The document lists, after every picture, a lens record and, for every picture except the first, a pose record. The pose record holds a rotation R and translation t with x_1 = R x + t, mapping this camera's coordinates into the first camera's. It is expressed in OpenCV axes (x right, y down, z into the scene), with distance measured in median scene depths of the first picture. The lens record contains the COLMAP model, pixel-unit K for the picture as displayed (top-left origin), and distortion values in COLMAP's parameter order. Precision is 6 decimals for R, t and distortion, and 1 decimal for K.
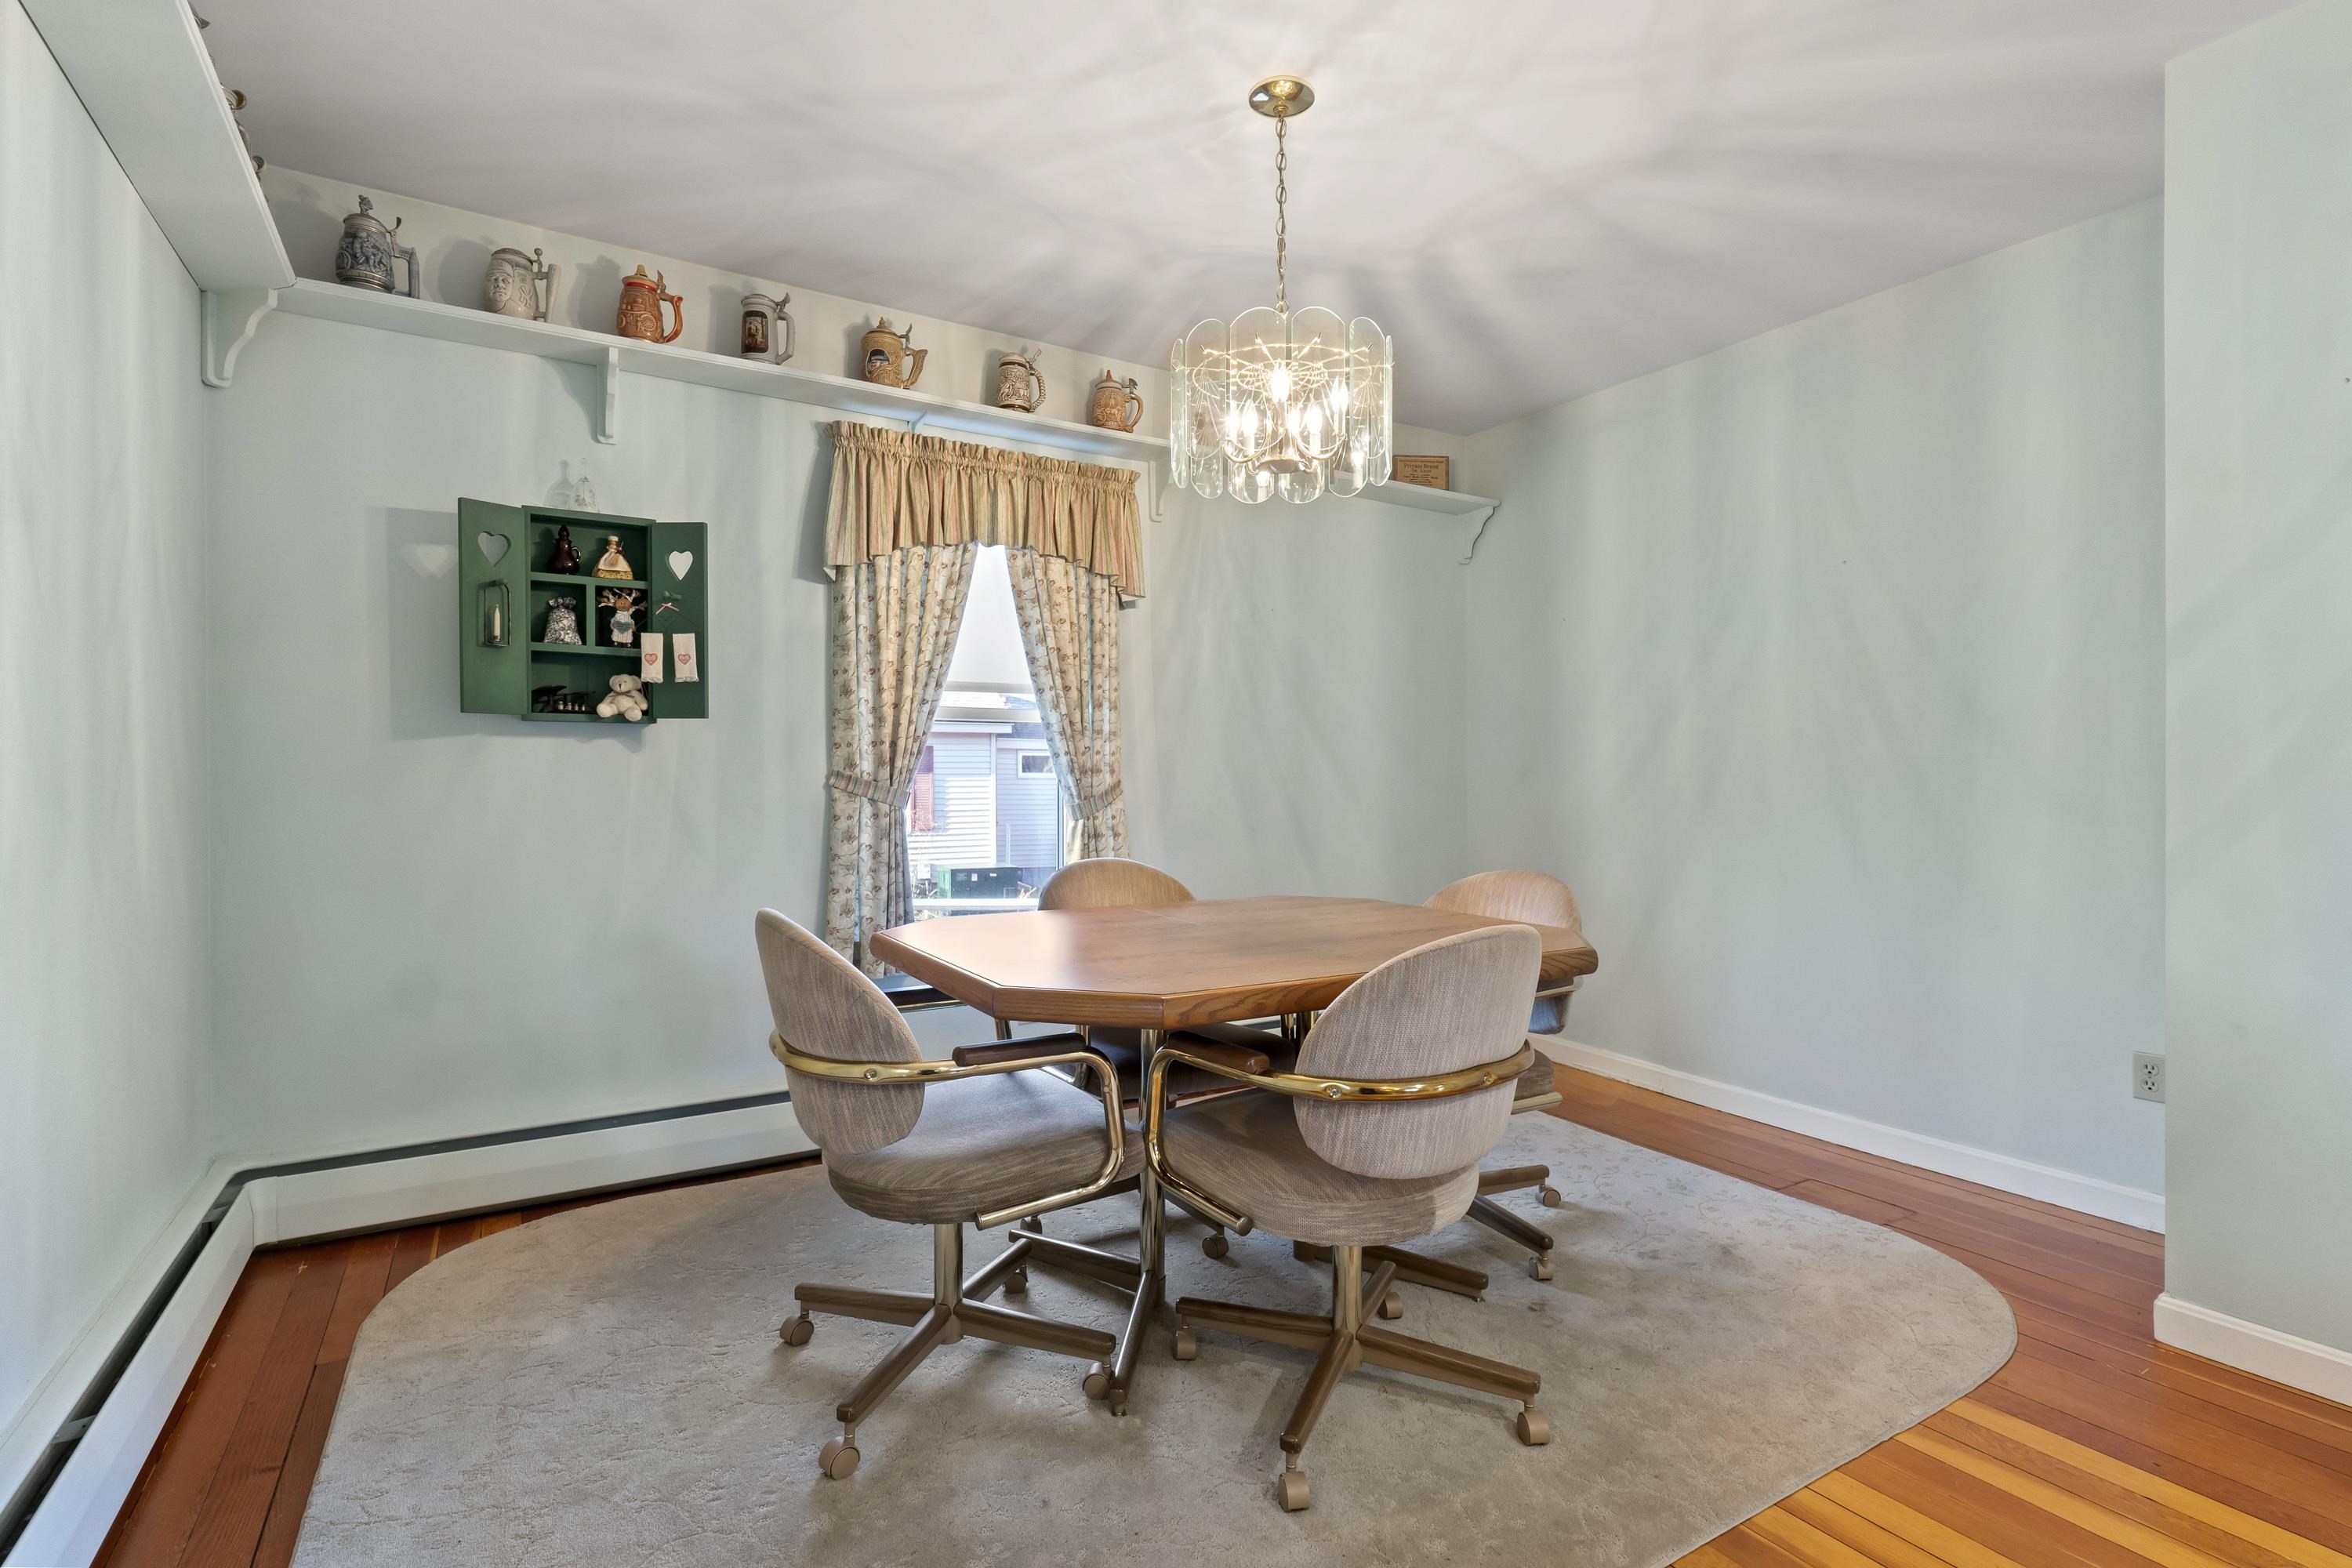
lens RADIAL K [[1096.0, 0, 1168.3], [0, 1096.0, 788.6], [0, 0, 1]] dist [-0.002437, 0.000102]
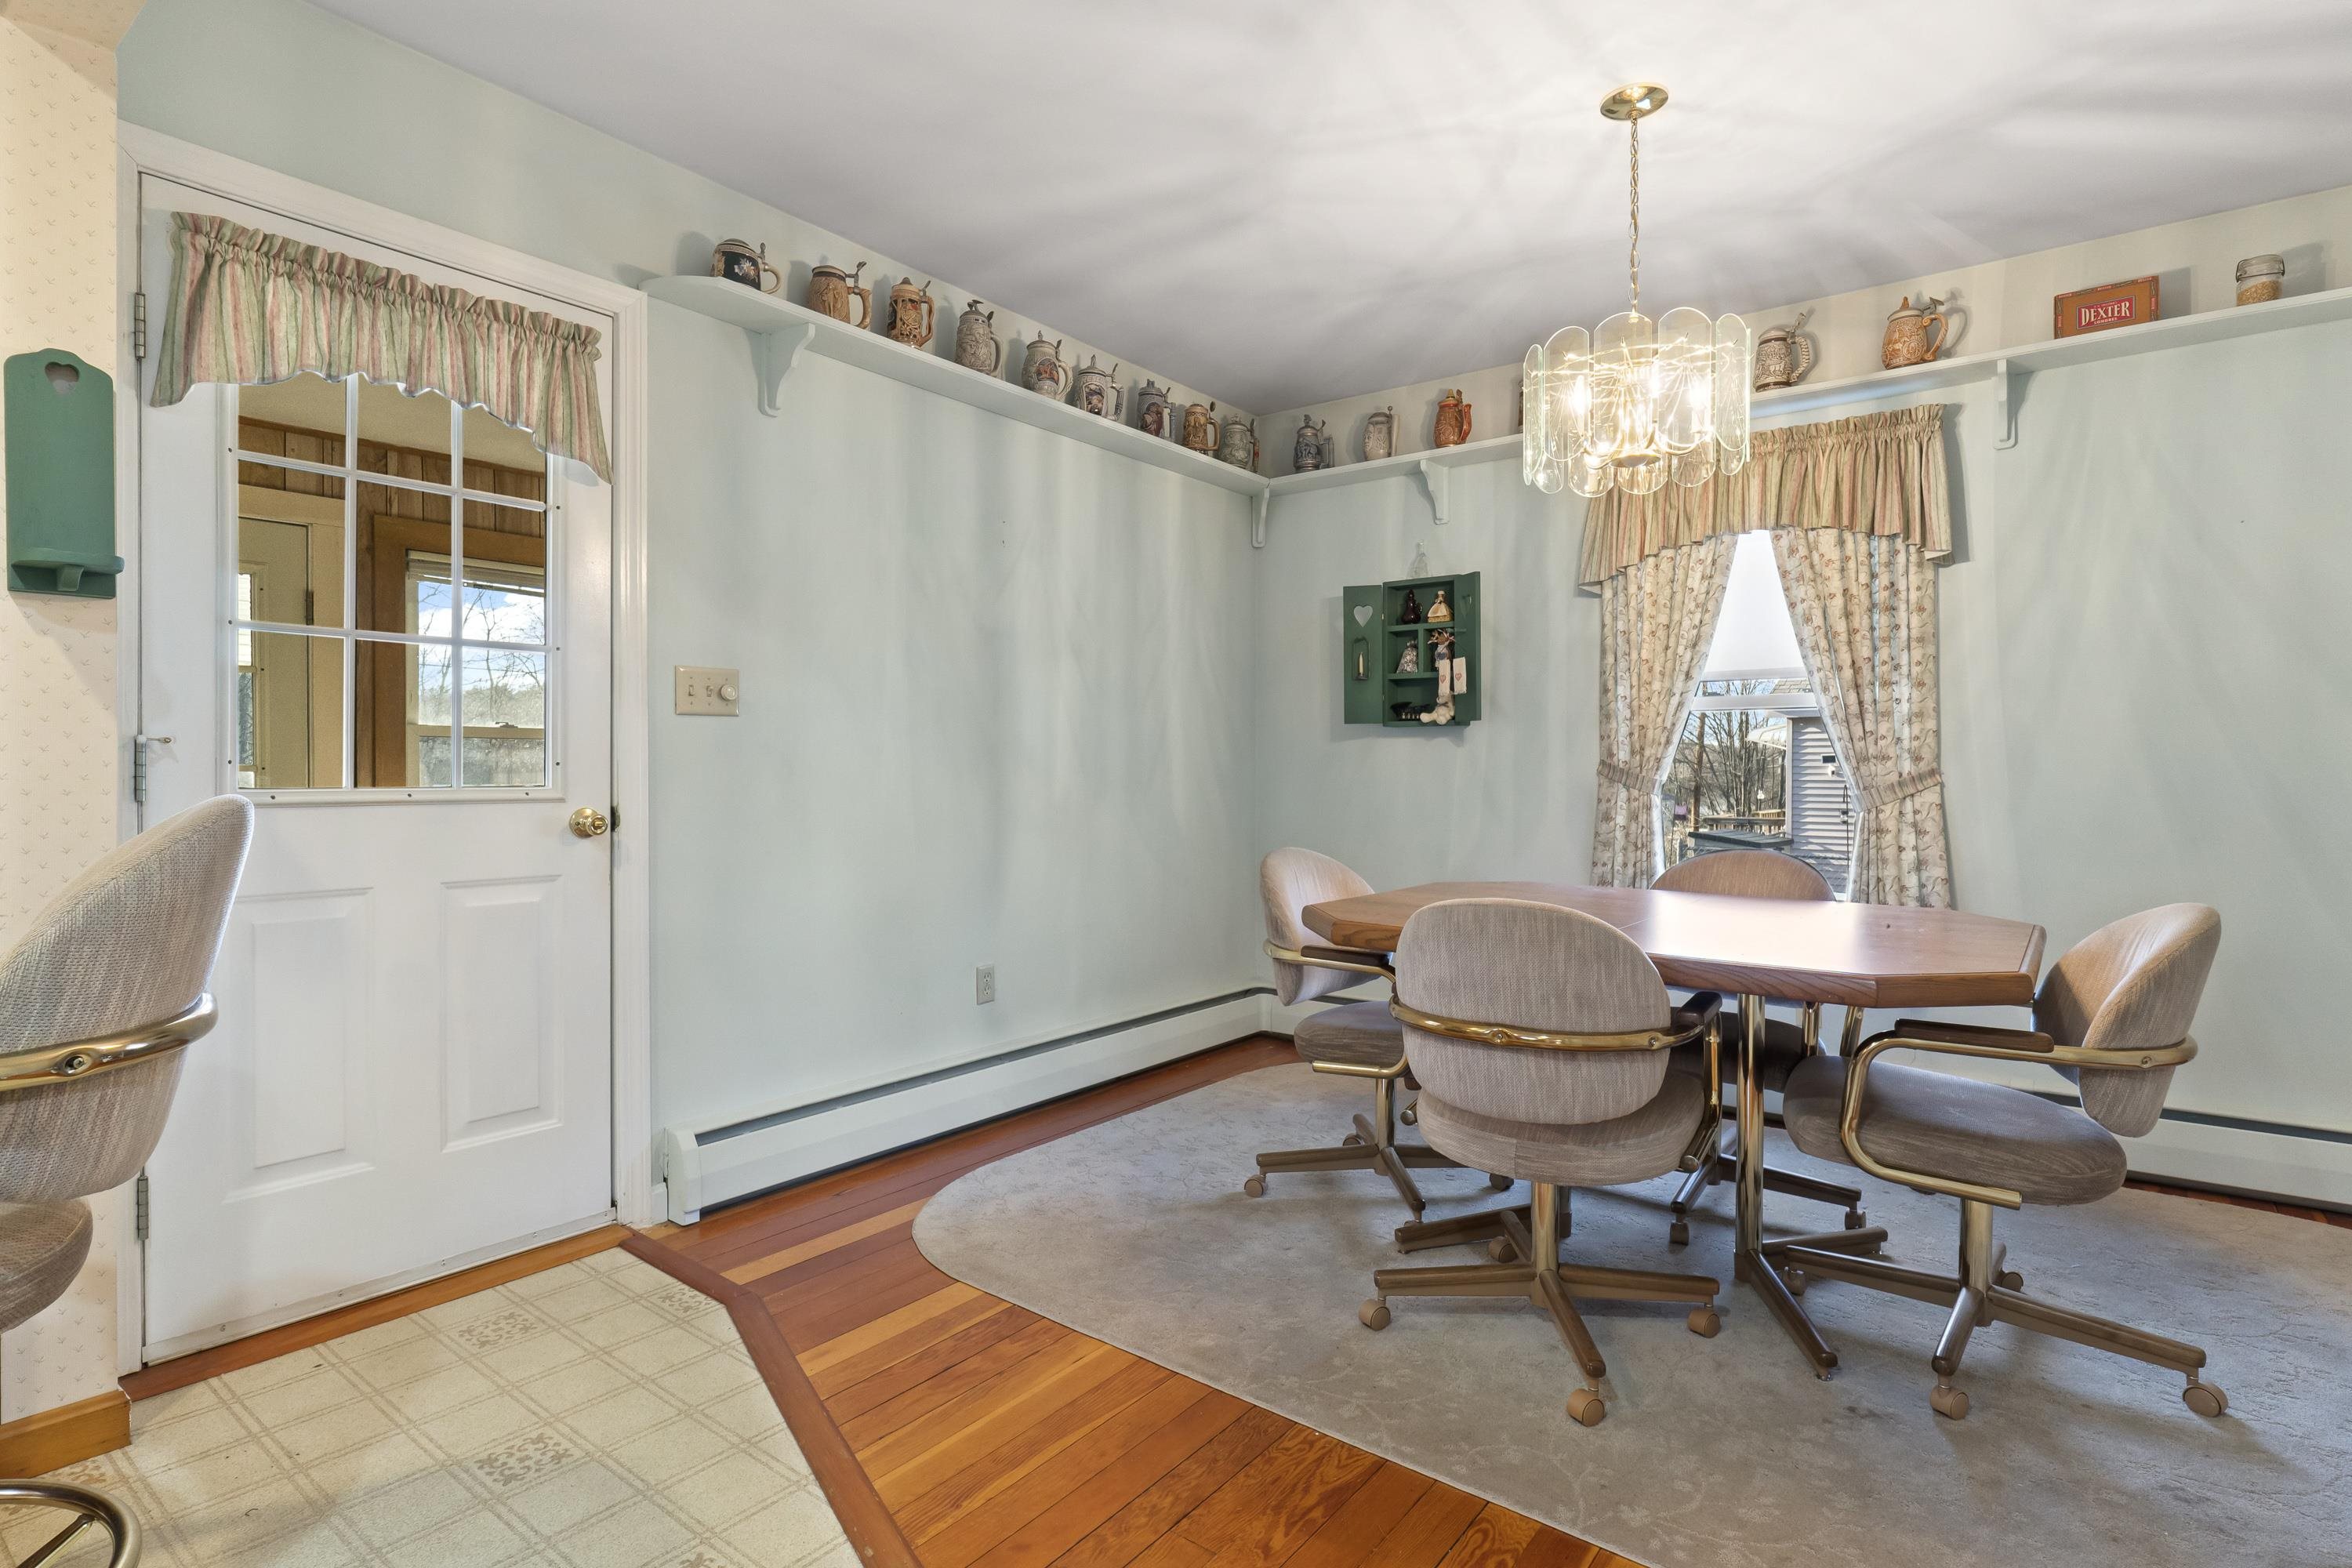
lens RADIAL K [[1152.1, 0, 1172.0], [0, 1152.1, 777.3], [0, 0, 1]] dist [0.006231, -0.000844]
pose [[0.363311, 0.008053, -0.931633, 0.685892], [-0.012369, 0.999916, 0.003820, 0.003383], [0.931586, 0.010135, 0.363380, 0.147526]]
